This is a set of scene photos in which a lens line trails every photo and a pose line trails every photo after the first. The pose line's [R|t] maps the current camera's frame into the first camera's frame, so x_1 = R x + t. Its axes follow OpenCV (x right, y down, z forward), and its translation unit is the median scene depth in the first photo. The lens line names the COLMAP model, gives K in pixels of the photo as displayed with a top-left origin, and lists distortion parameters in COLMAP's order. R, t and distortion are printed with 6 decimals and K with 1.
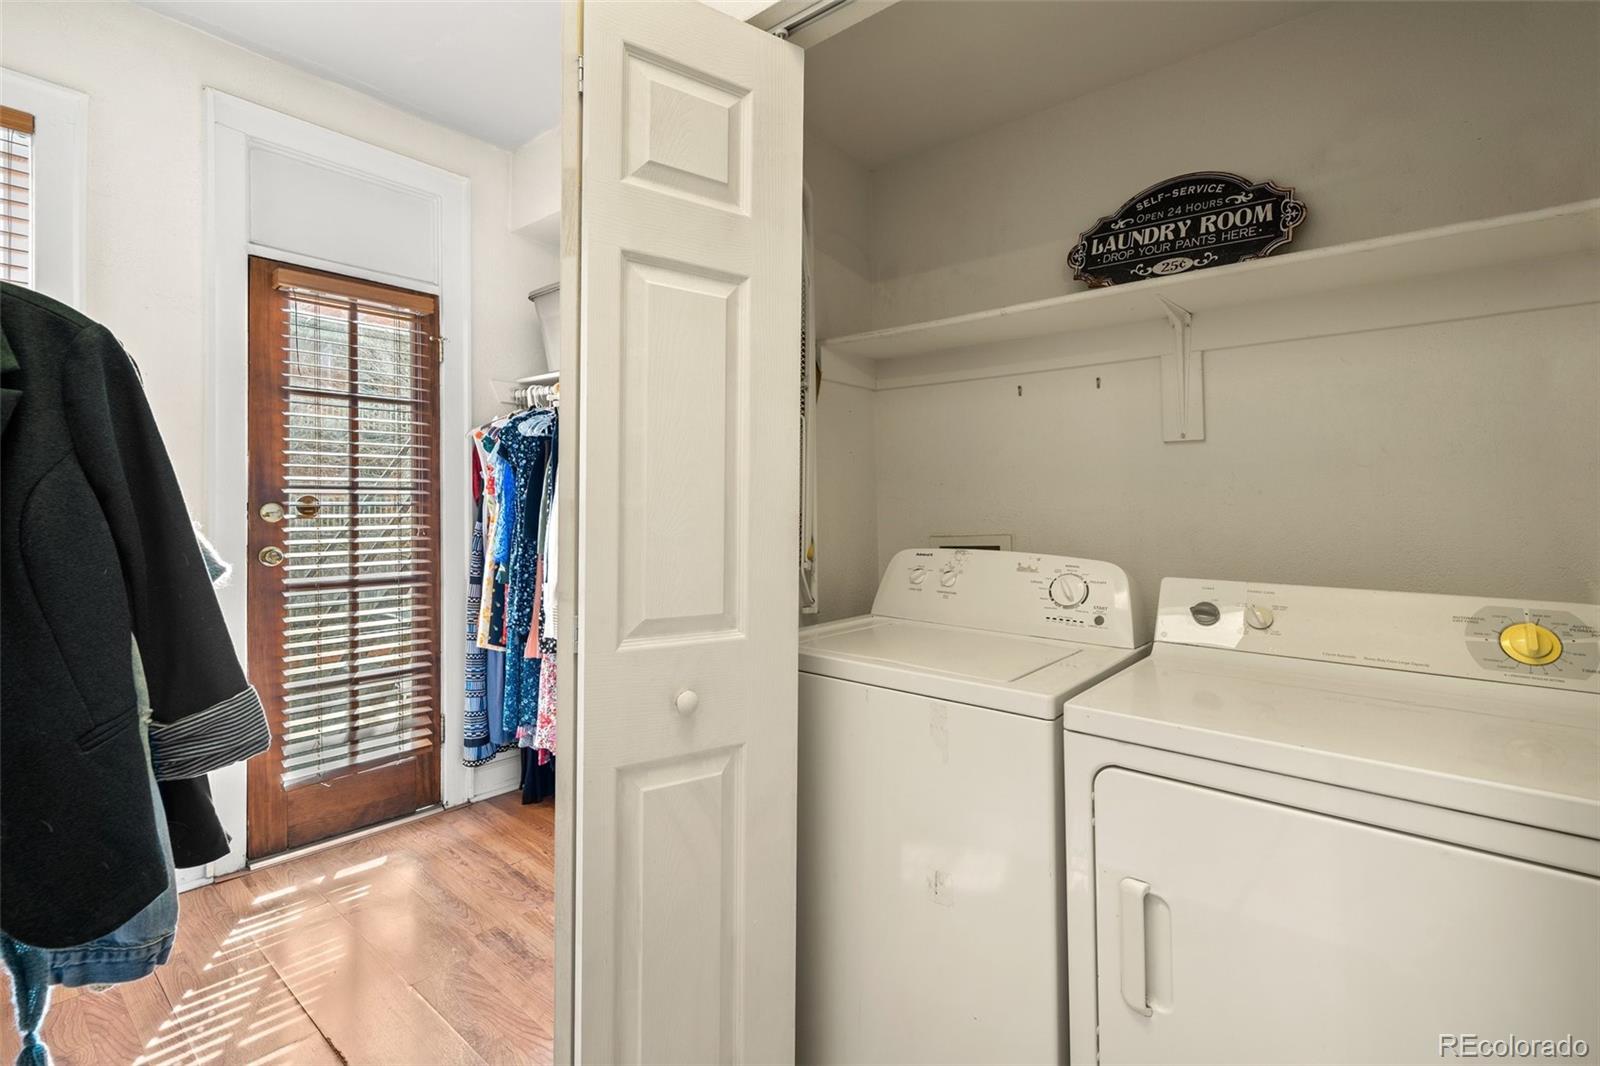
lens RADIAL K [[724.7, 0, 823.5], [0, 724.7, 490.1], [0, 0, 1]] dist [-0.002761, 0.002559]
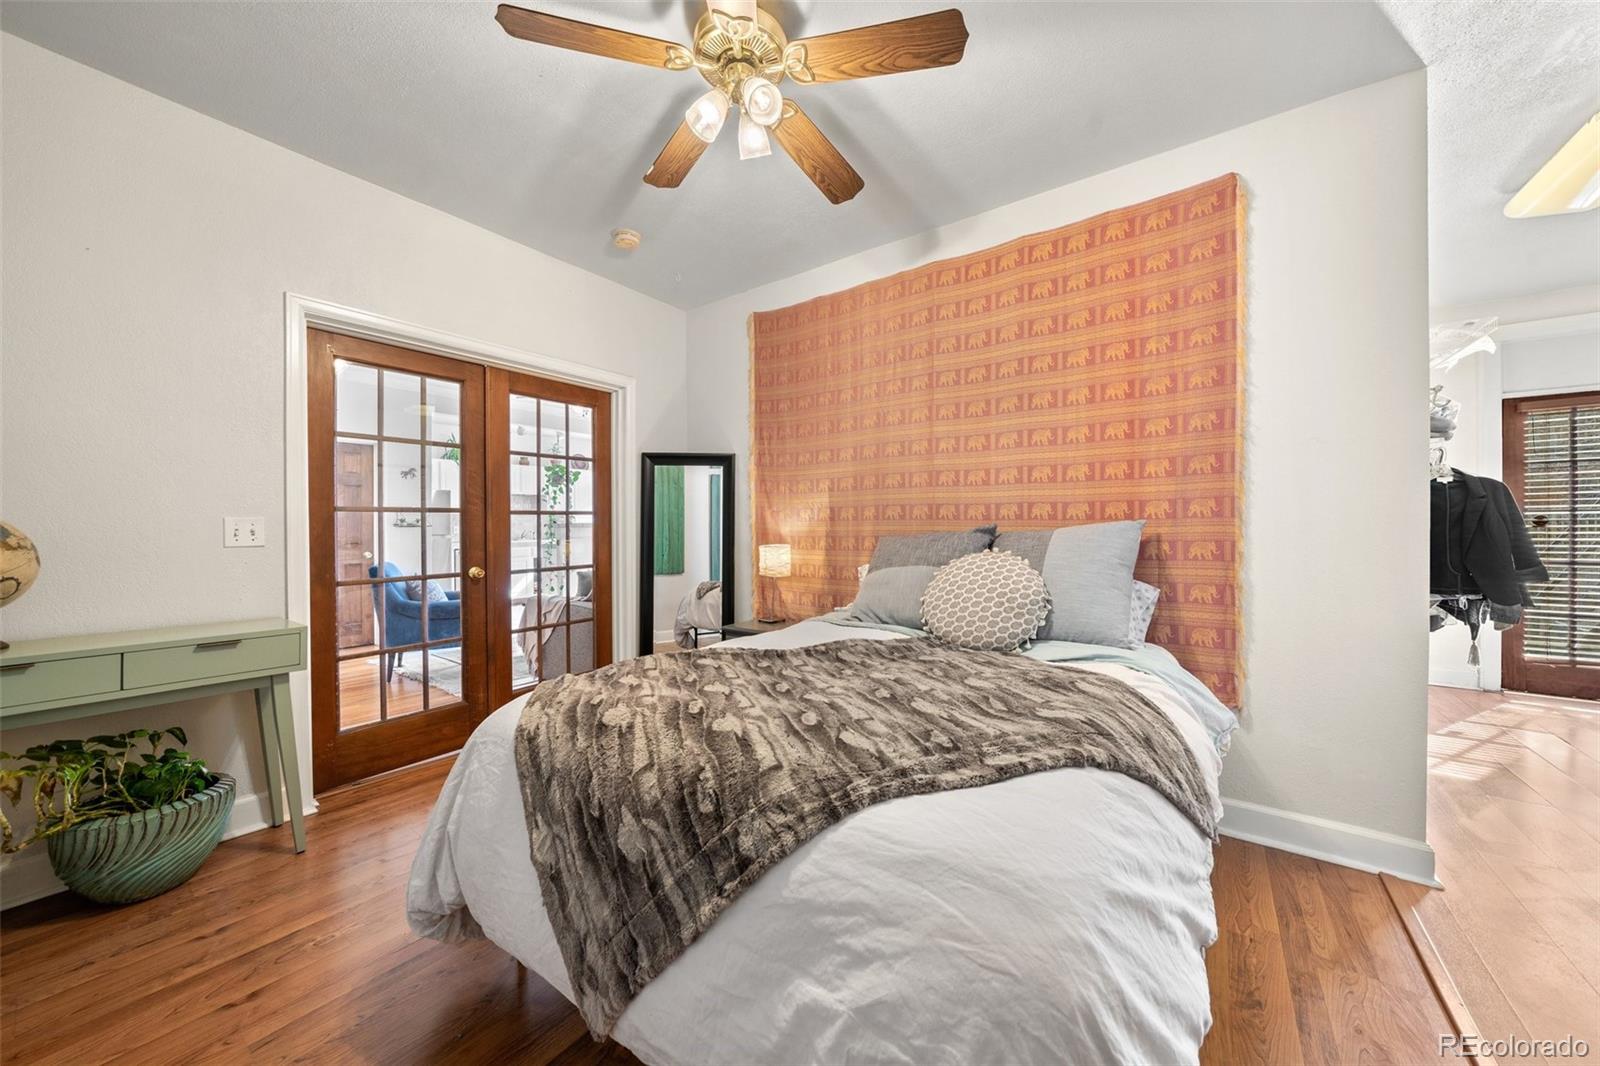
lens RADIAL K [[559.6, 0, 799.9], [0, 559.6, 531.7], [0, 0, 1]] dist [-0.008153, 0.000406]
pose [[0.050325, 0.020504, -0.998522, 0.637595], [0.022760, 0.999506, 0.021671, -0.025339], [0.998474, -0.023817, 0.049833, -1.010903]]
